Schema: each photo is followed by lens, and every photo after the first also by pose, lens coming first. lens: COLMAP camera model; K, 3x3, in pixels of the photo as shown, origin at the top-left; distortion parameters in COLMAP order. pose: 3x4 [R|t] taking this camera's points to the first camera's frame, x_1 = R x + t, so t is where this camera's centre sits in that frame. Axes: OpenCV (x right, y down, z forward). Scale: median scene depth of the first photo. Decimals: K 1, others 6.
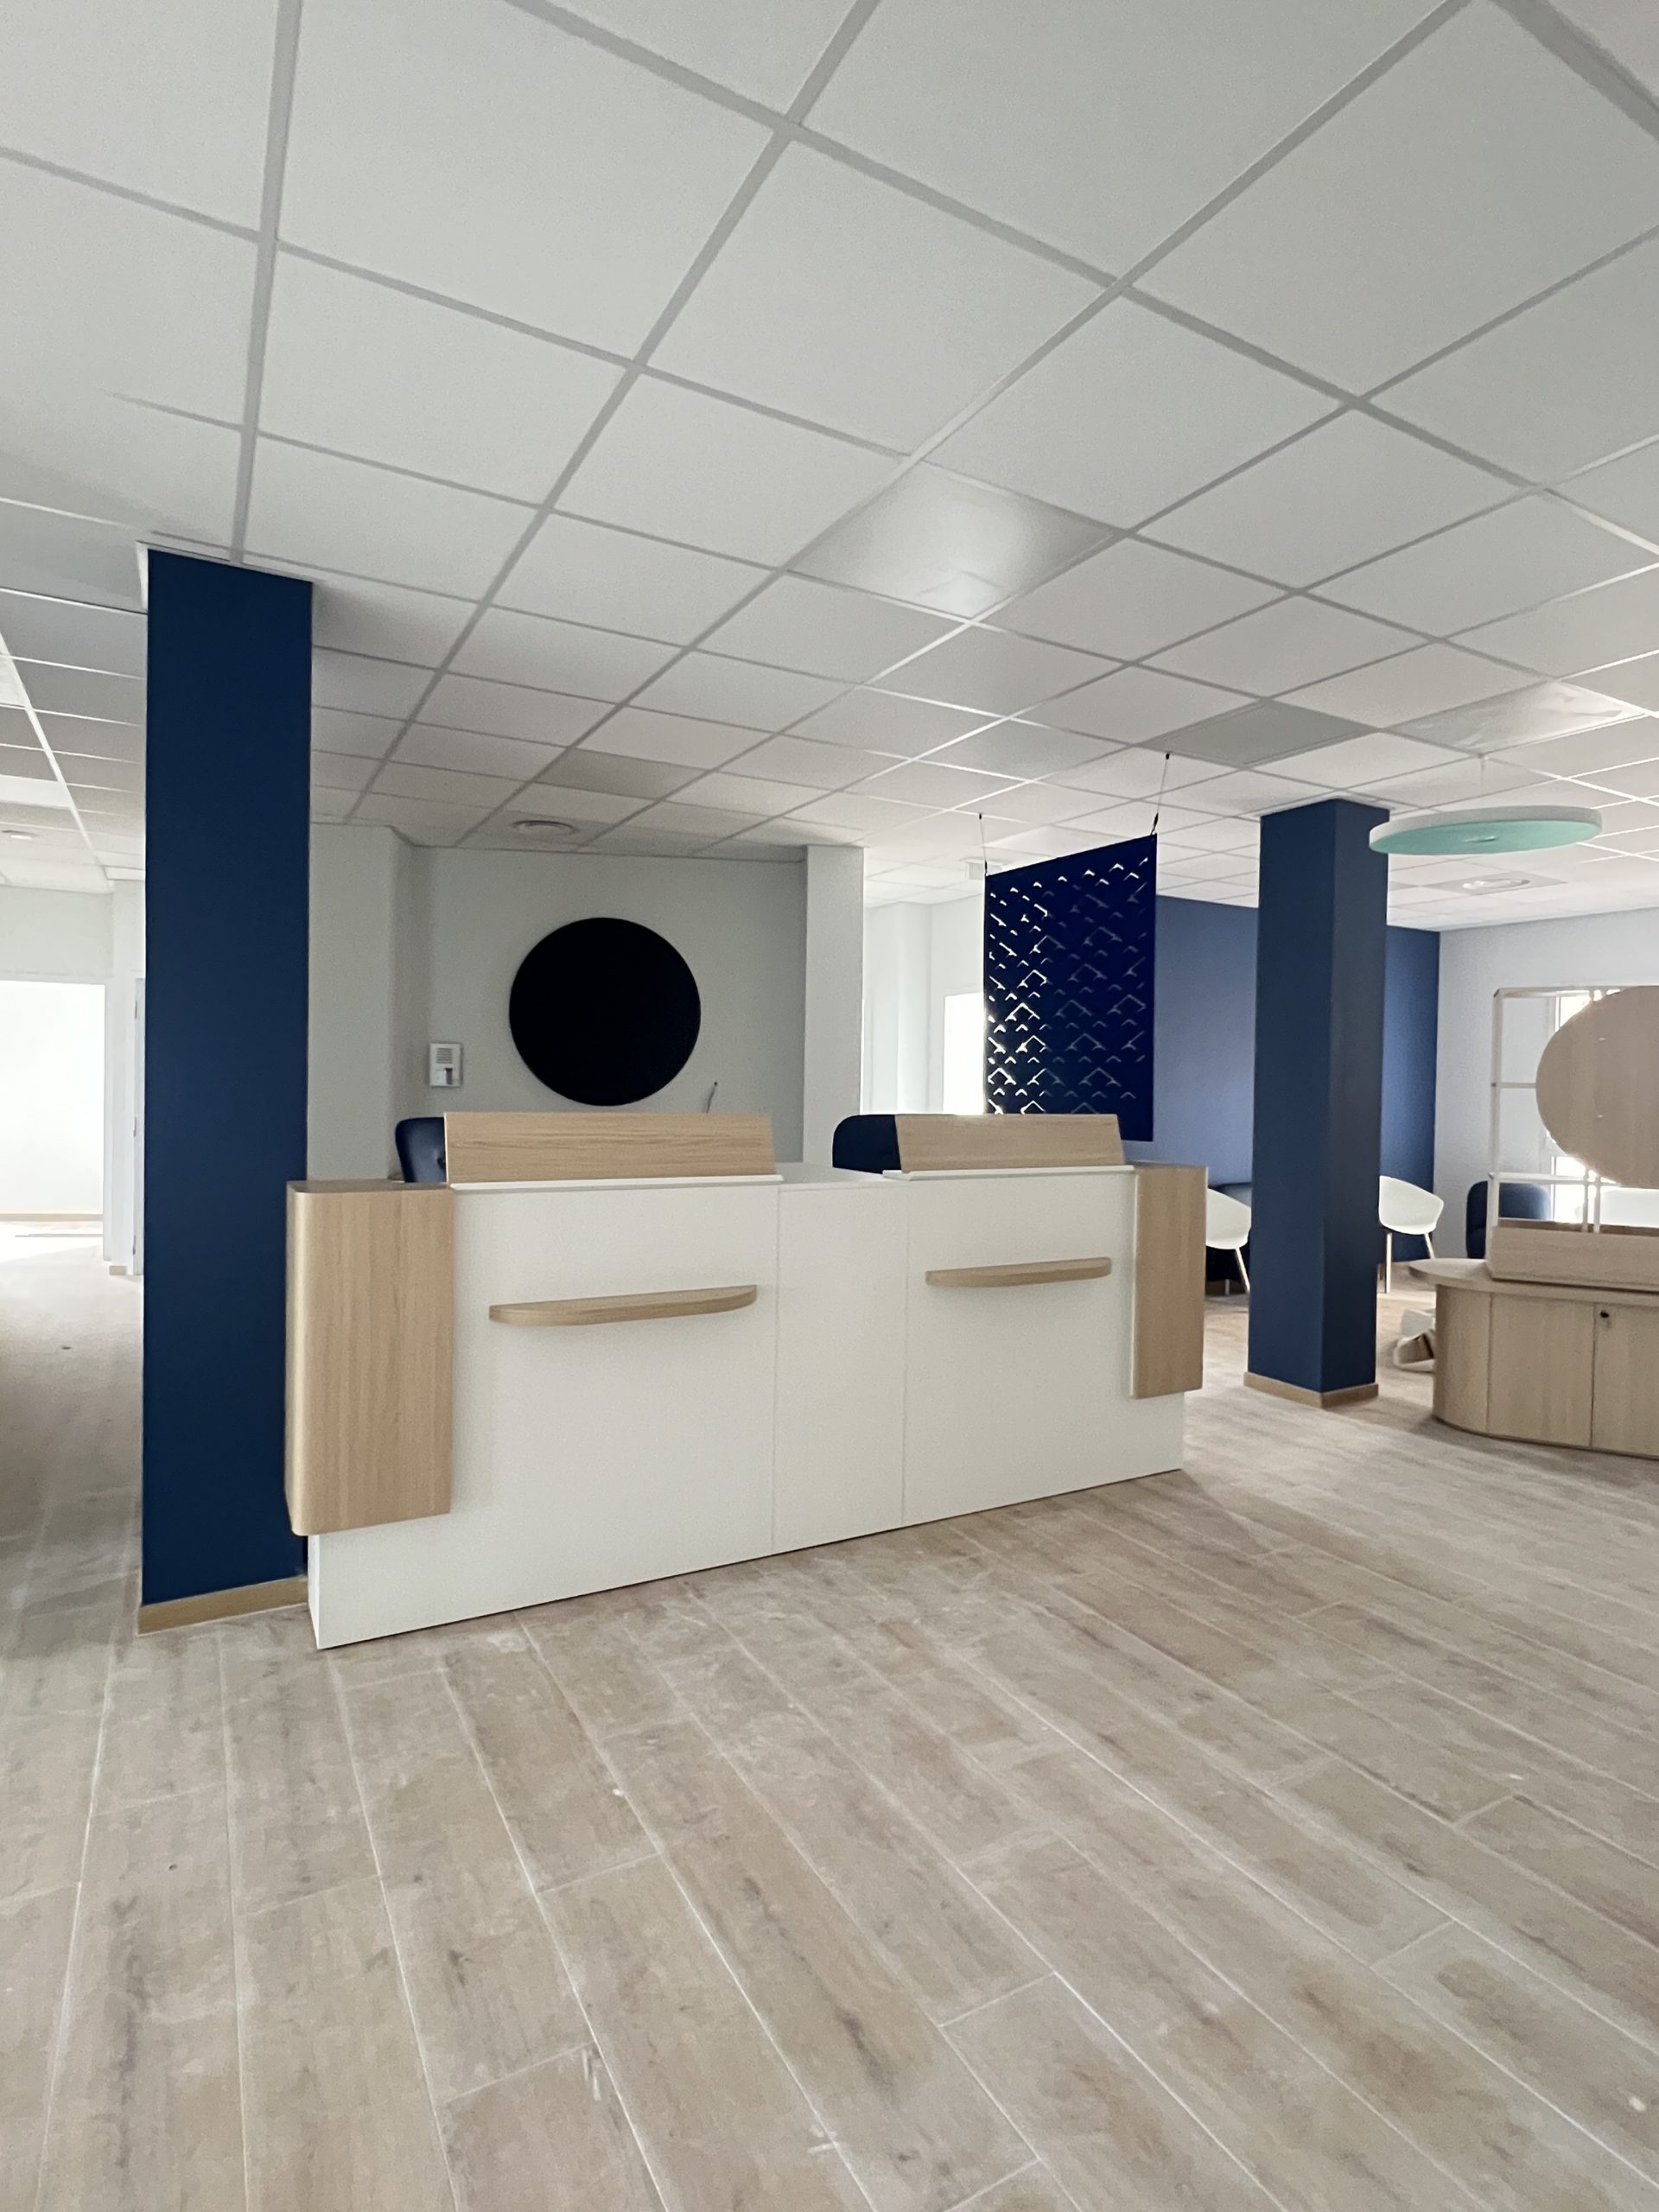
lens RADIAL K [[1122.5, 0, 829.5], [0, 1122.5, 1106.0], [0, 0, 1]] dist [0.002405, -0.000524]
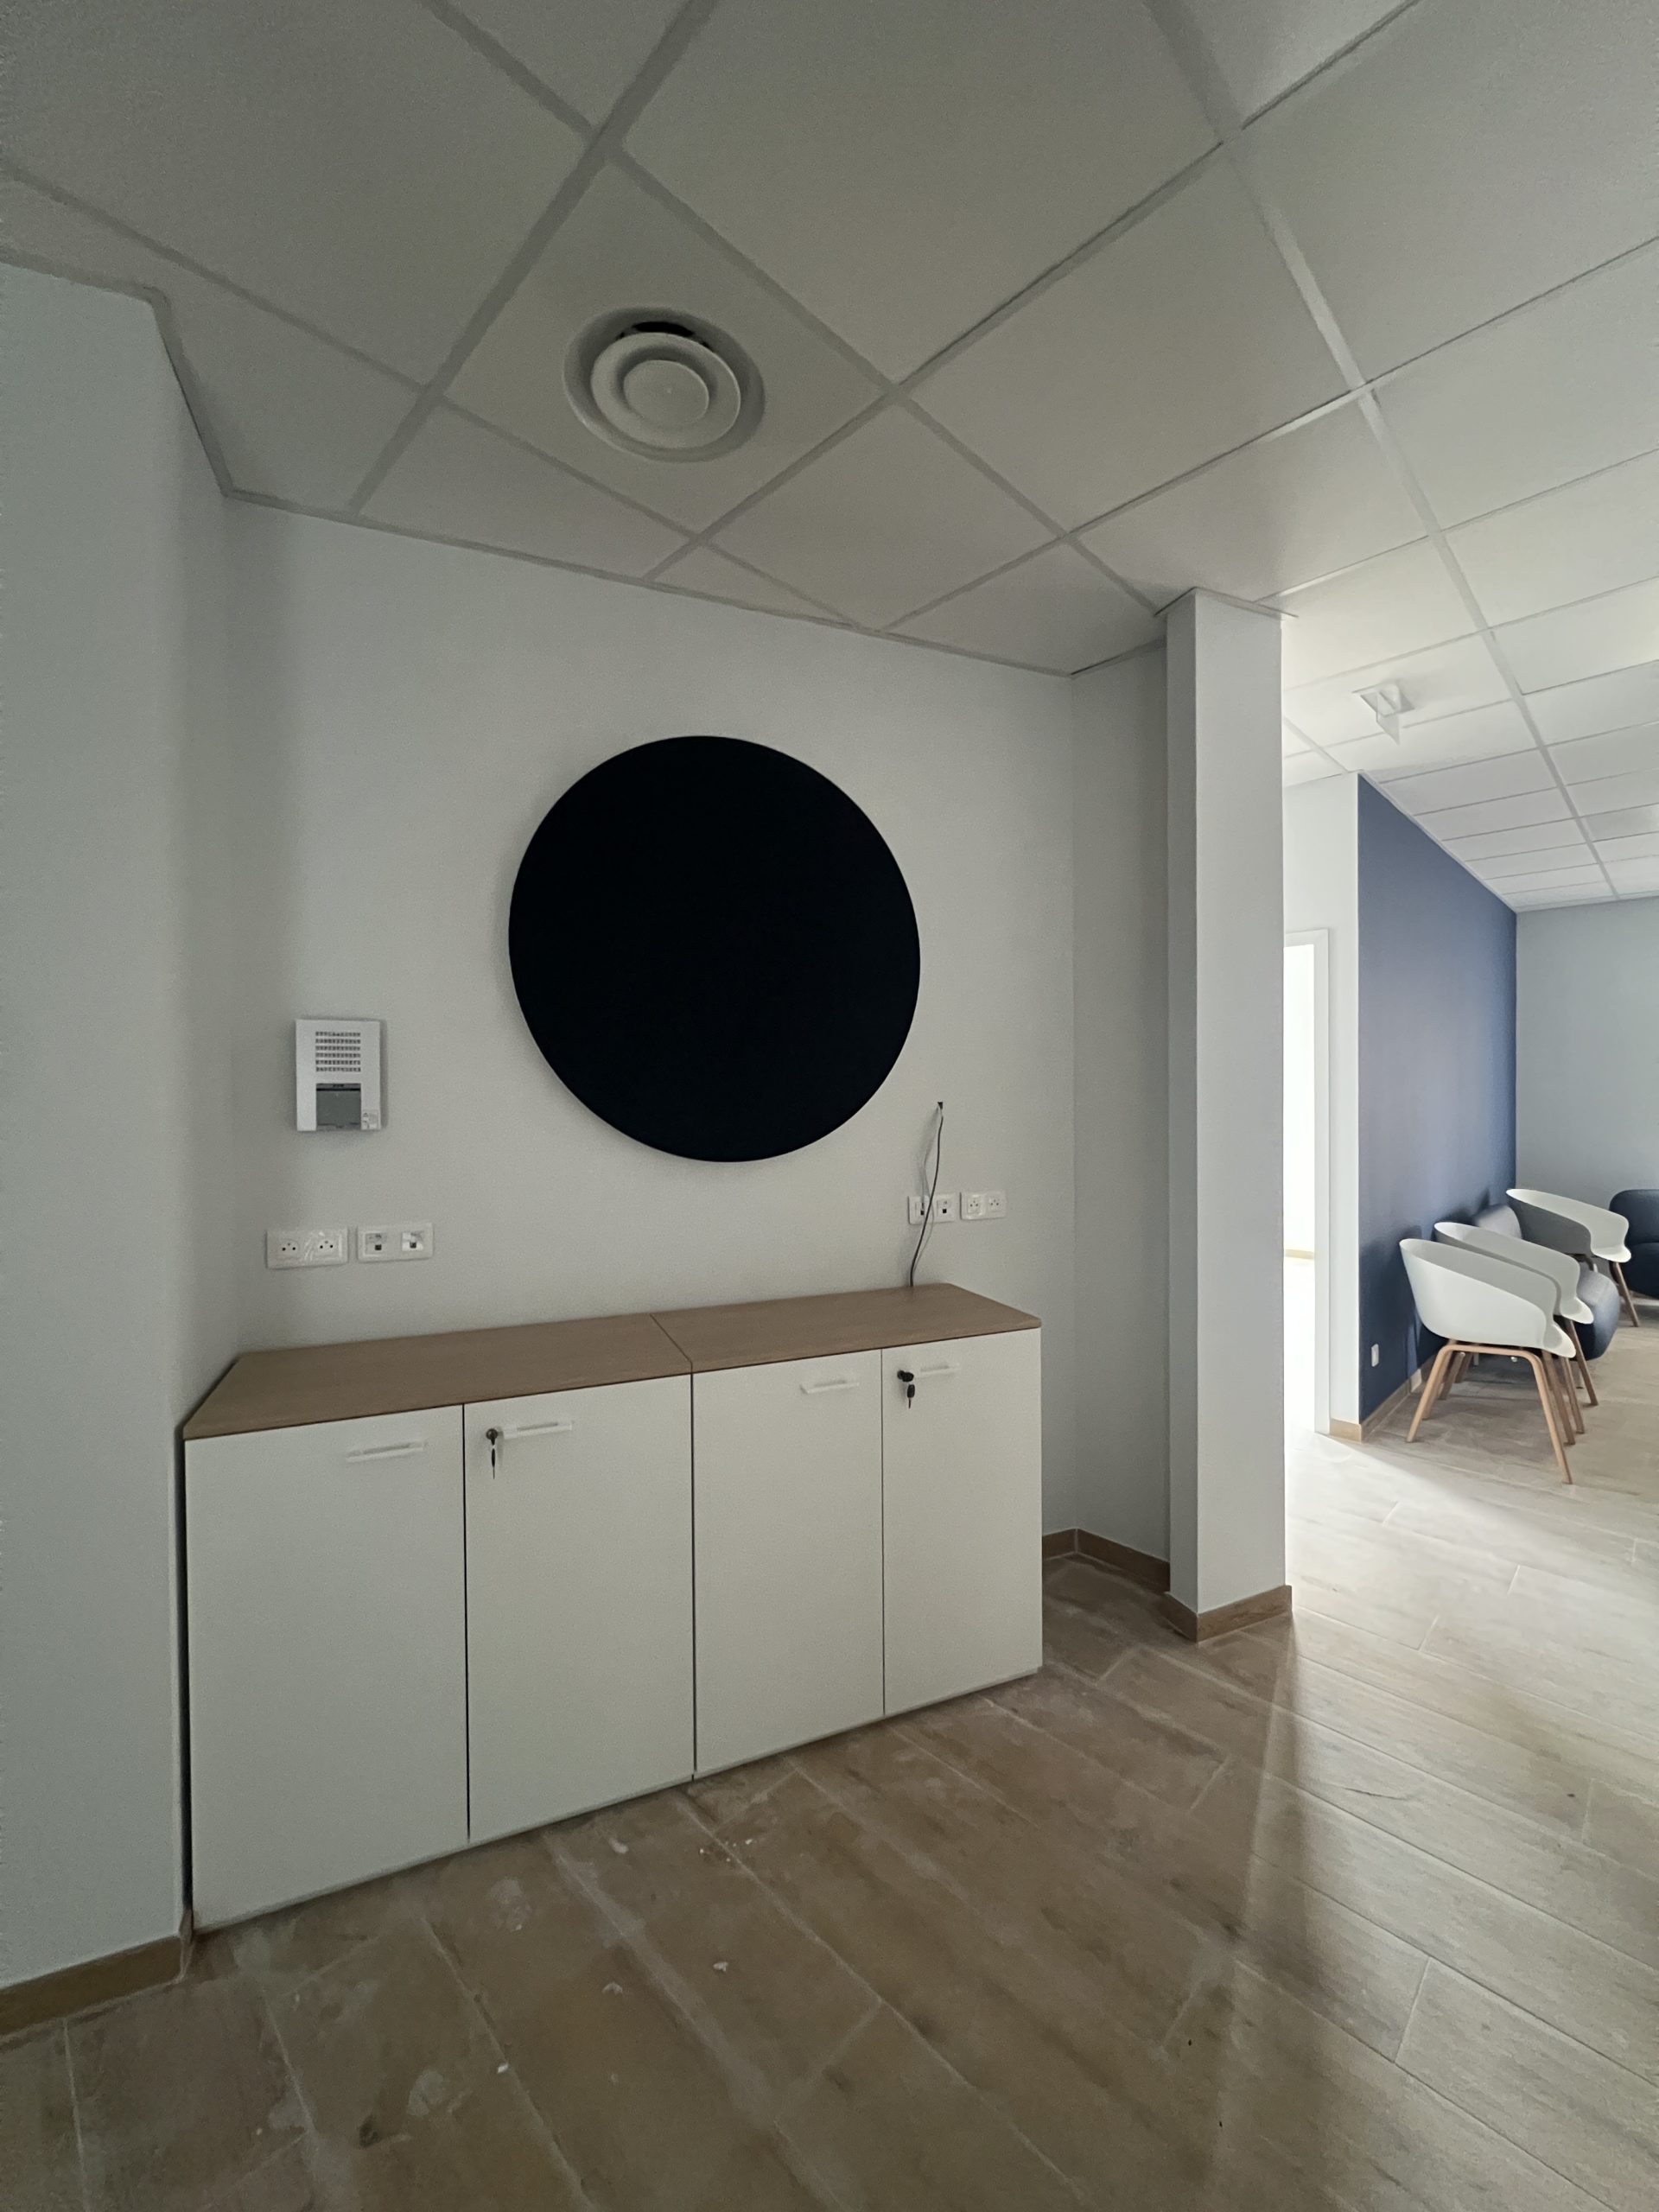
lens RADIAL K [[889.0, 0, 840.7], [0, 889.0, 1104.6], [0, 0, 1]] dist [-0.000917, -0.000310]
pose [[0.962193, -0.027169, 0.271008, -0.562087], [0.028770, 0.999584, -0.001936, -0.047374], [-0.270843, 0.009659, 0.962575, 1.427421]]
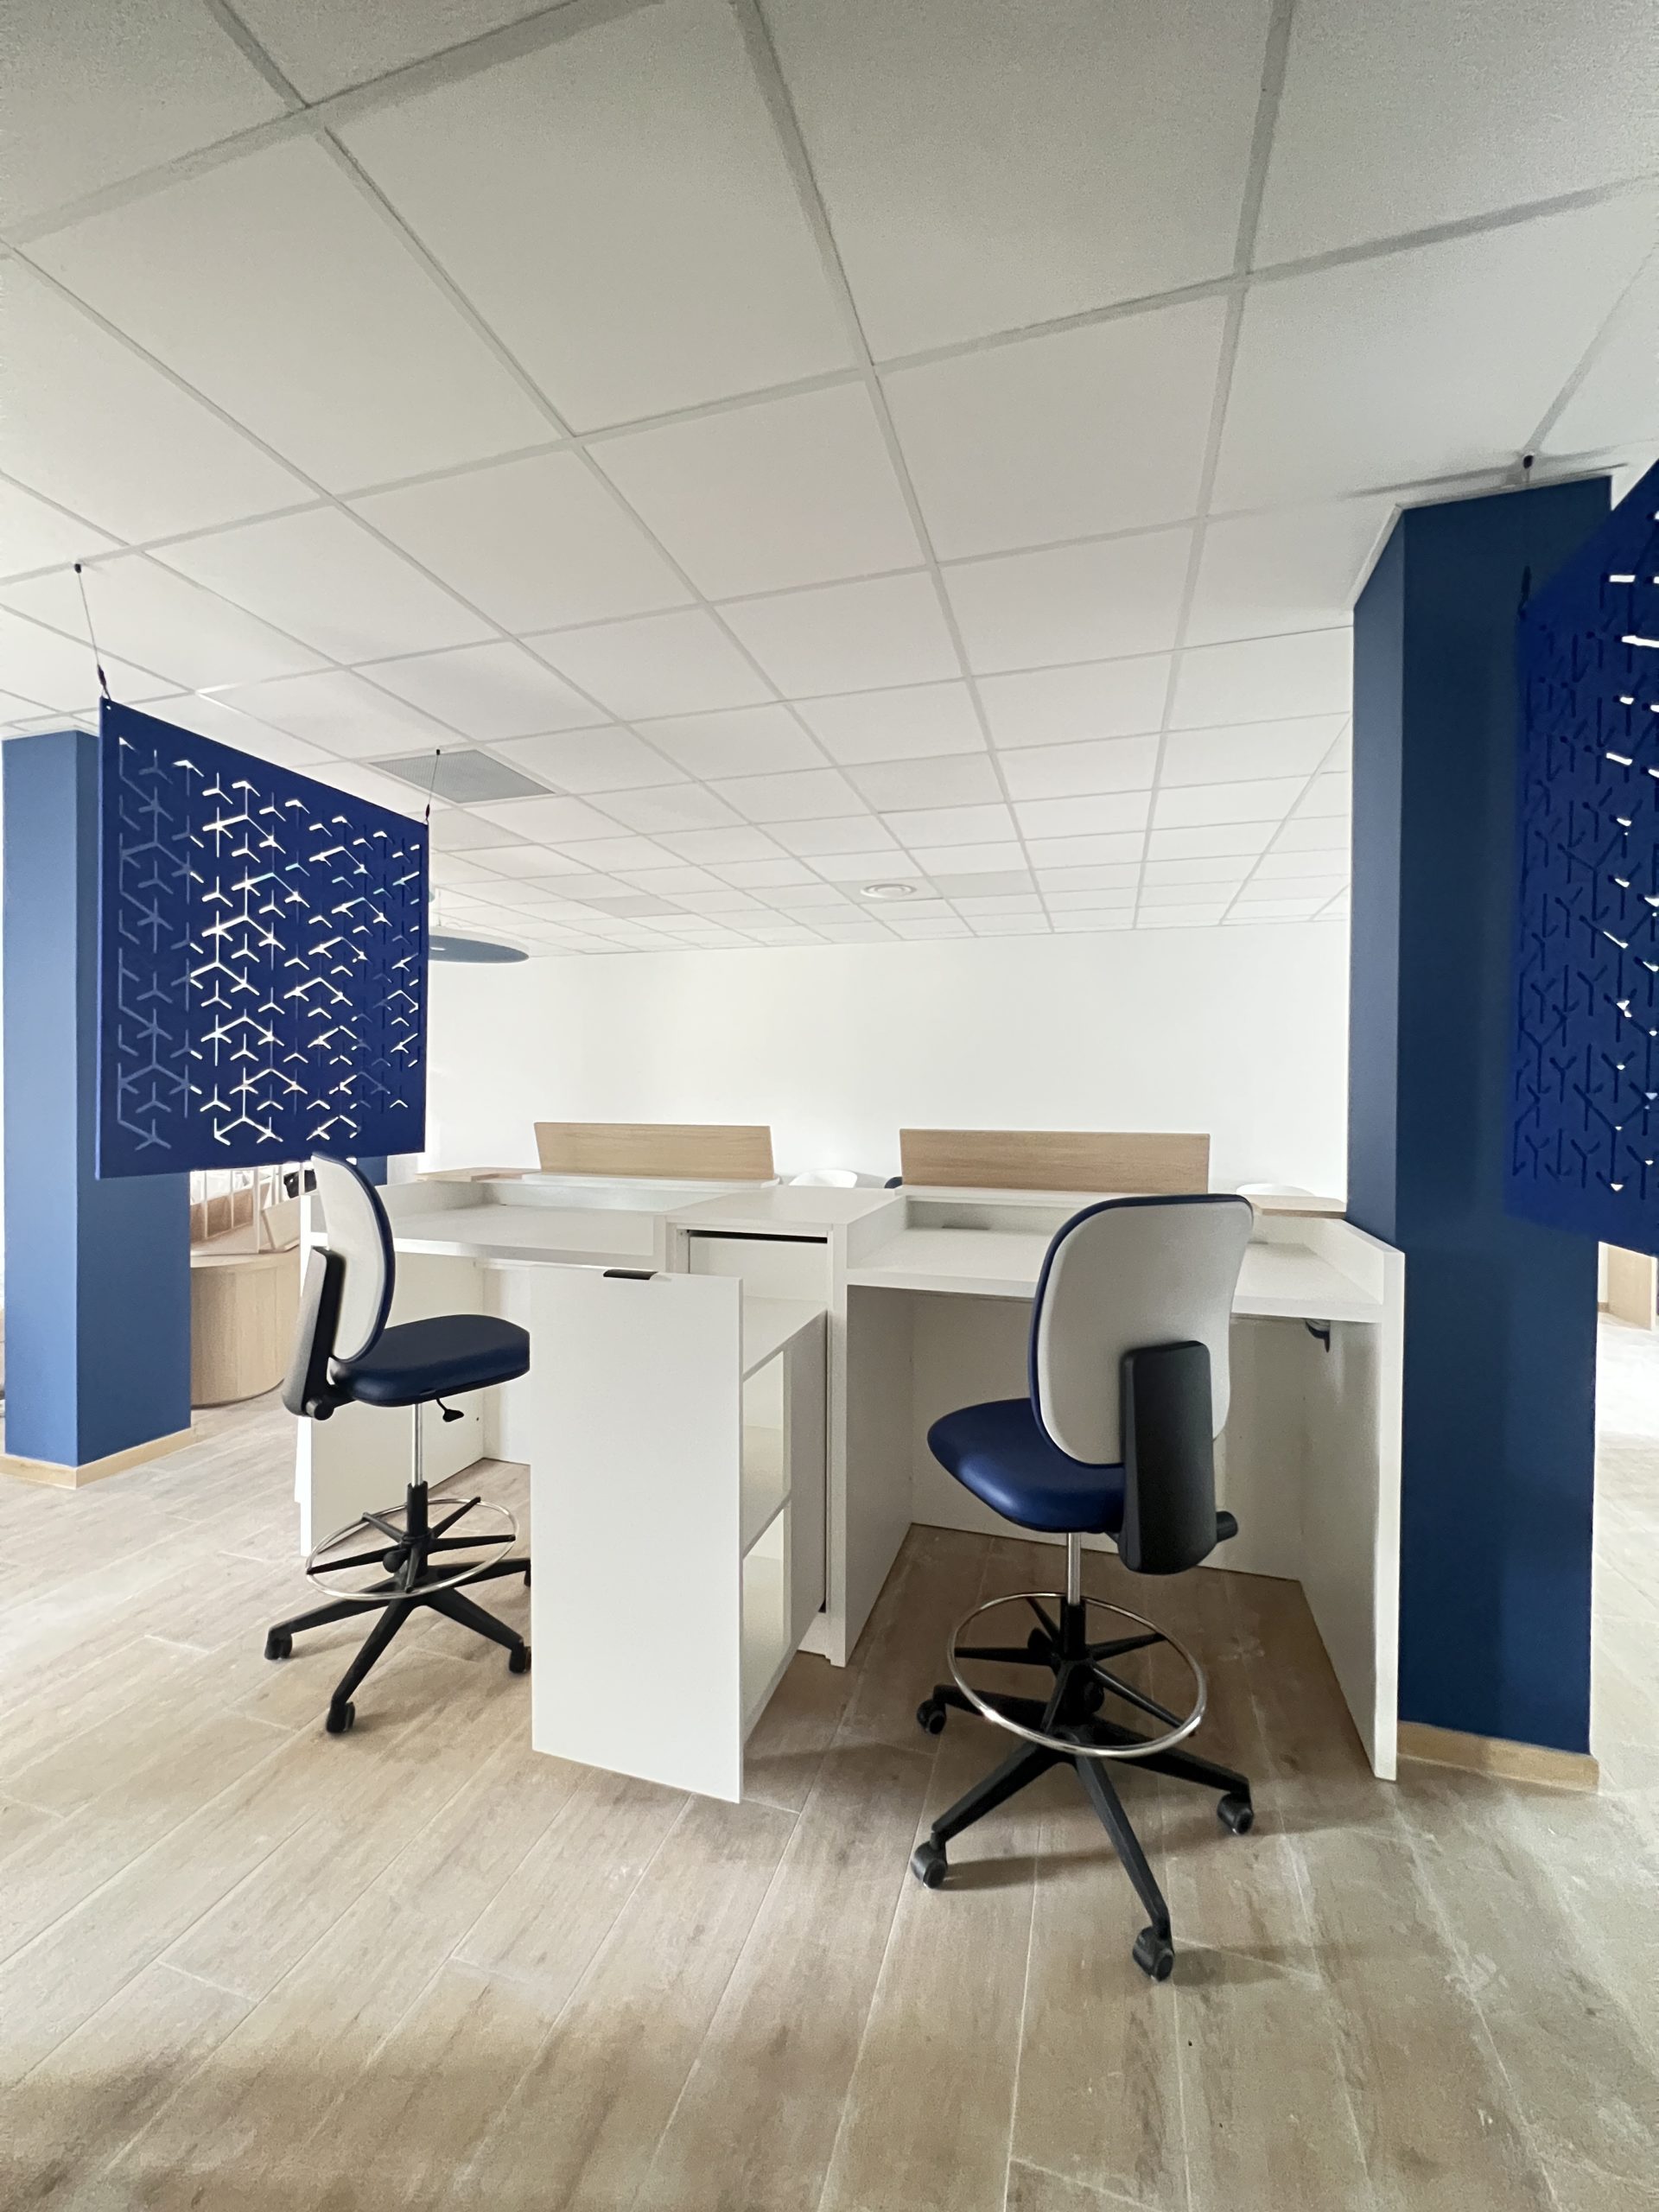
lens RADIAL K [[889.0, 0, 840.7], [0, 889.0, 1104.6], [0, 0, 1]] dist [-0.000917, -0.000310]
pose [[-0.690776, -0.030579, 0.722422, -0.732573], [-0.004164, 0.999257, 0.038316, -0.057545], [-0.723057, 0.023459, -0.690390, 1.888125]]
